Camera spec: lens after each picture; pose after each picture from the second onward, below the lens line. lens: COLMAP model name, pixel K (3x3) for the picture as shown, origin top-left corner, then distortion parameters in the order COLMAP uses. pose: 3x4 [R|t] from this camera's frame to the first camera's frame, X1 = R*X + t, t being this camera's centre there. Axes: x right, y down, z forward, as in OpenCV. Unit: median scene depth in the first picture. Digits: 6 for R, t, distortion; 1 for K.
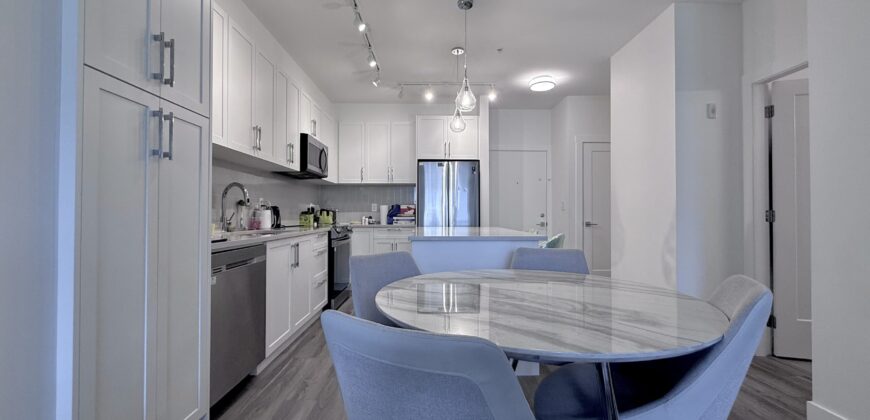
lens RADIAL K [[342.5, 0, 431.6], [0, 342.5, 206.5], [0, 0, 1]] dist [0.002032, 0.000240]
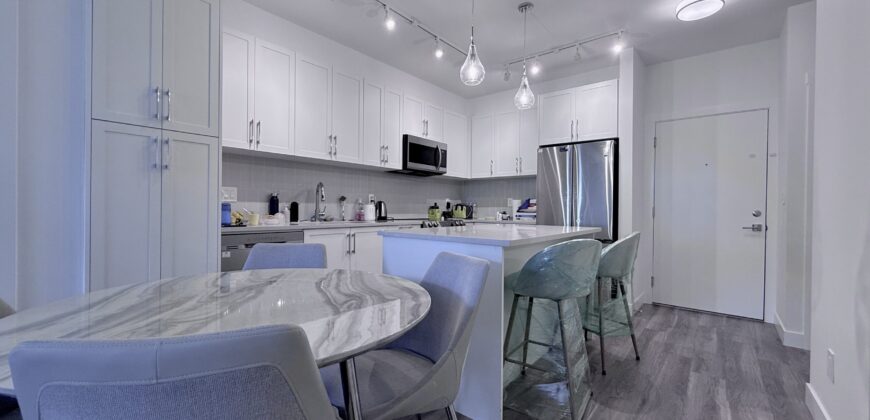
lens RADIAL K [[342.5, 0, 438.3], [0, 342.5, 212.2], [0, 0, 1]] dist [0.002032, 0.000240]
pose [[0.767463, 0.013608, -0.640948, 0.322453], [0.004878, 0.999622, 0.027064, 0.004048], [0.641074, -0.023897, 0.767107, 0.173529]]
